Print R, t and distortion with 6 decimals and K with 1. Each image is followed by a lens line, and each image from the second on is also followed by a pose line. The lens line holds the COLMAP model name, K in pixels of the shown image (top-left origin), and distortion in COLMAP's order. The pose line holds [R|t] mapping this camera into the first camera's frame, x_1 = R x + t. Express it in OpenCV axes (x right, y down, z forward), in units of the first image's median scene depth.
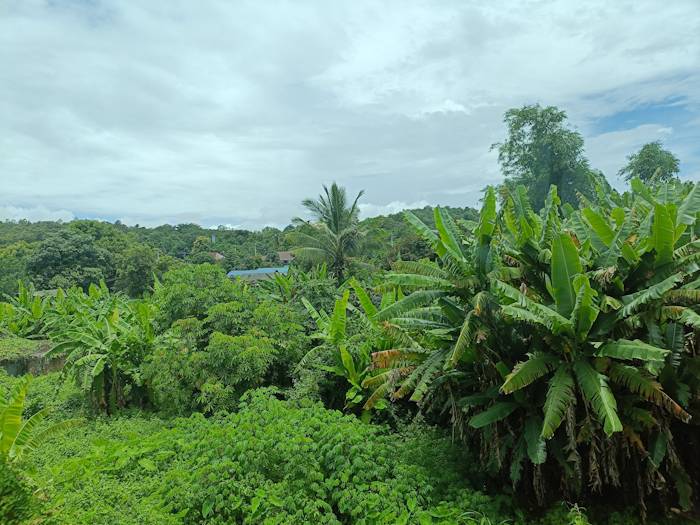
lens RADIAL K [[512.2, 0, 346.9], [0, 512.2, 263.4], [0, 0, 1]] dist [0.046381, -0.032482]
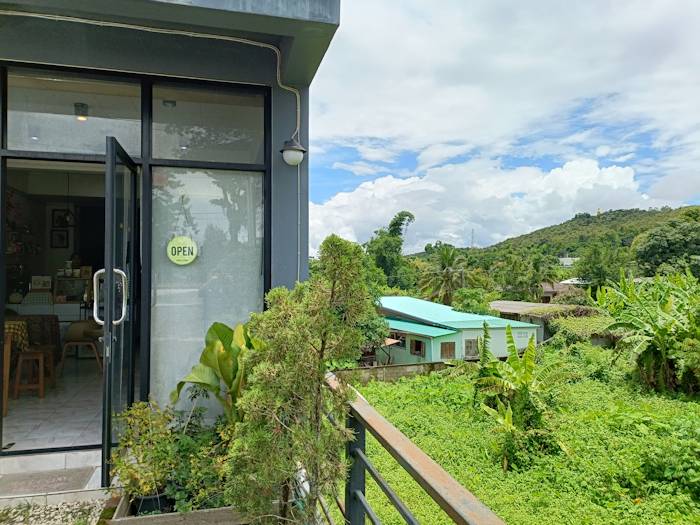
lens RADIAL K [[512.2, 0, 346.9], [0, 512.2, 263.4], [0, 0, 1]] dist [0.046381, -0.032482]
pose [[0.442193, 0.005214, -0.896905, 0.091512], [0.018468, 0.999718, 0.014917, -0.004073], [0.896730, -0.023160, 0.441972, -0.027804]]
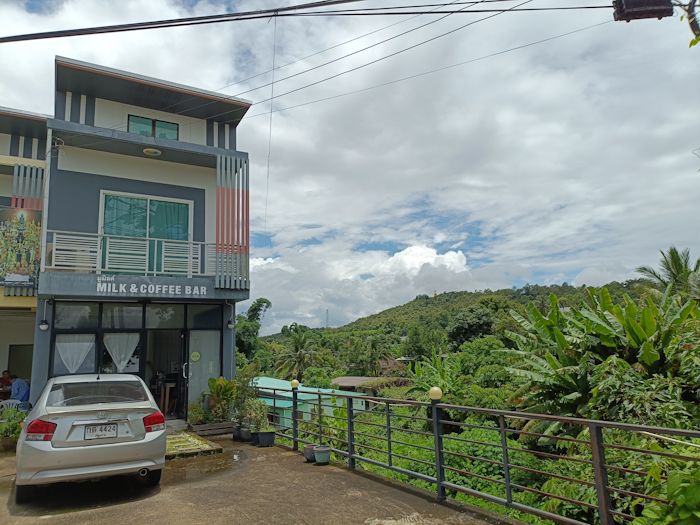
lens RADIAL K [[512.2, 0, 346.9], [0, 512.2, 263.4], [0, 0, 1]] dist [0.046381, -0.032482]
pose [[0.669103, -0.125698, -0.732463, 0.222624], [0.040584, 0.990302, -0.132873, -0.012238], [0.742061, 0.059180, 0.667715, -0.113548]]
